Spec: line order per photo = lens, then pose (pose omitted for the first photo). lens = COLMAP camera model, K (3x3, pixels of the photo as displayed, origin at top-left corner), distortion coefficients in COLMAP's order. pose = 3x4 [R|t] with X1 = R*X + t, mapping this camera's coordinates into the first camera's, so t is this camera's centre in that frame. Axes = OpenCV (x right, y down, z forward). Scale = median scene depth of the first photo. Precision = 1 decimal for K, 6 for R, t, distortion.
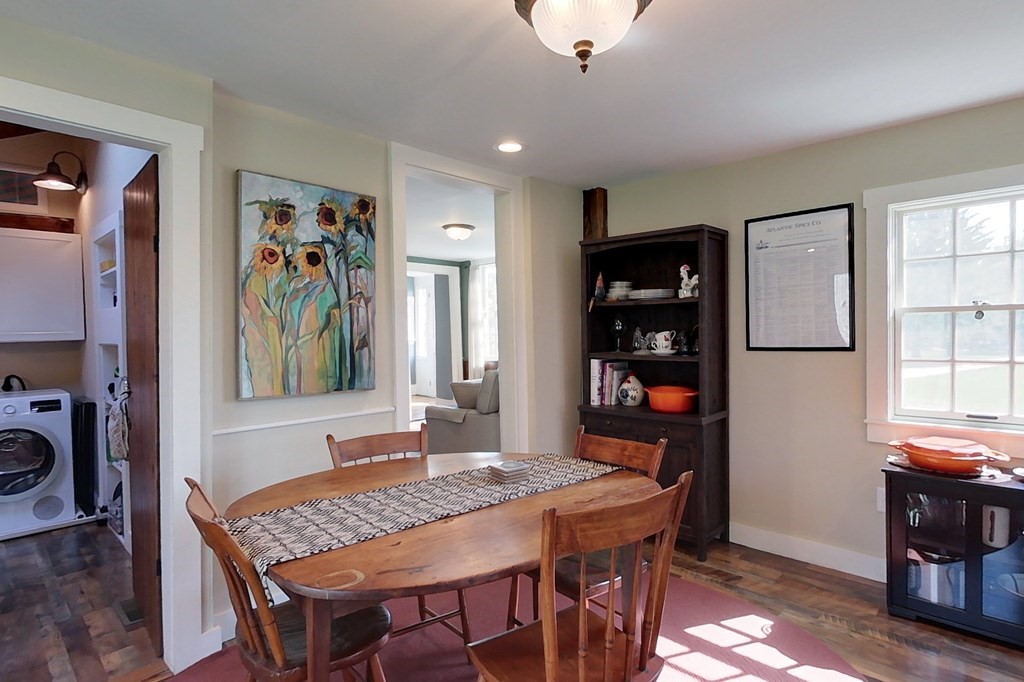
lens RADIAL K [[543.0, 0, 512.0], [0, 543.0, 341.0], [0, 0, 1]] dist [-0.002138, 0.000374]
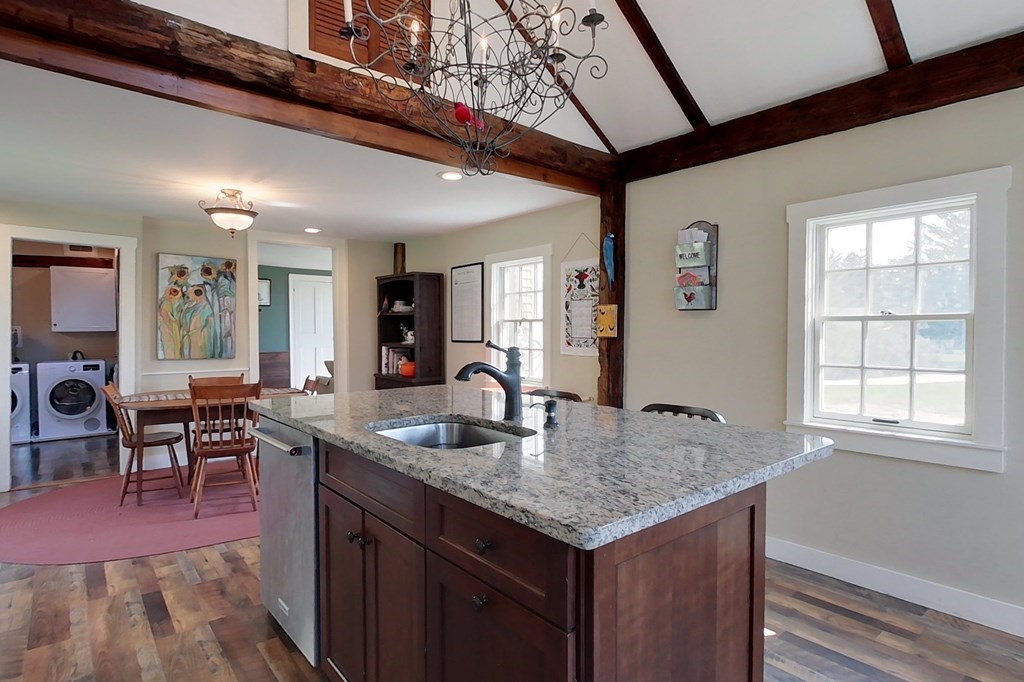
lens RADIAL K [[543.0, 0, 512.0], [0, 543.0, 341.0], [0, 0, 1]] dist [-0.002138, 0.000374]
pose [[0.993423, 0.015868, -0.113399, 1.017676], [-0.015339, 0.999867, 0.005532, 0.001286], [0.113472, -0.003756, 0.993534, -0.876583]]
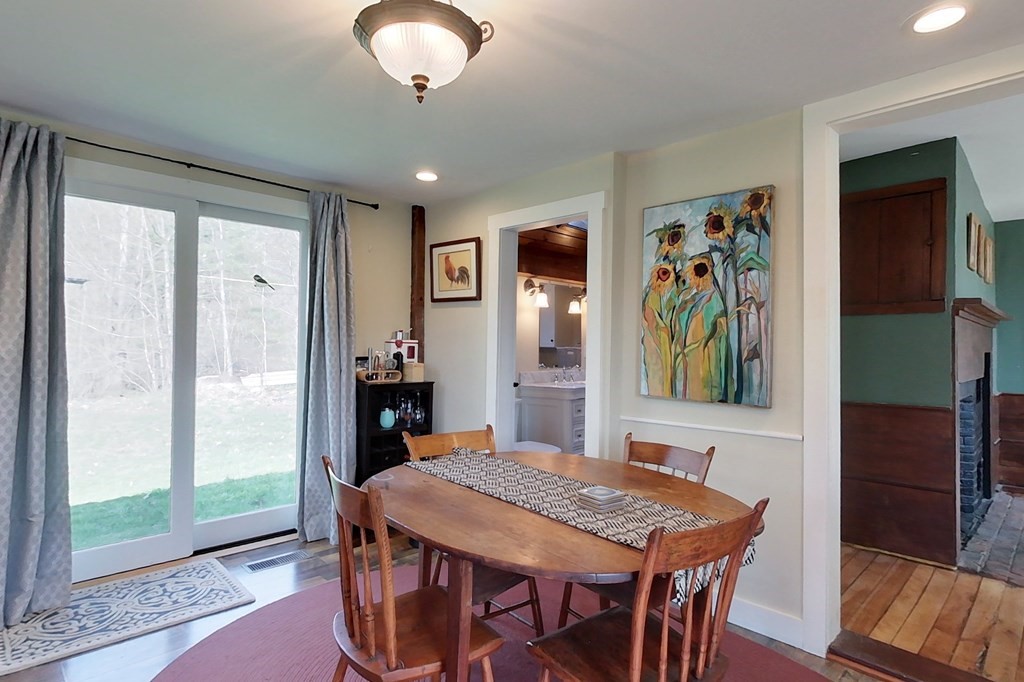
lens RADIAL K [[543.0, 0, 512.0], [0, 543.0, 341.0], [0, 0, 1]] dist [-0.002138, 0.000374]
pose [[-0.021978, 0.004494, -0.999748, 0.655252], [-0.024059, 0.999698, 0.005022, -0.012933], [0.999469, 0.024164, -0.021863, 0.651734]]
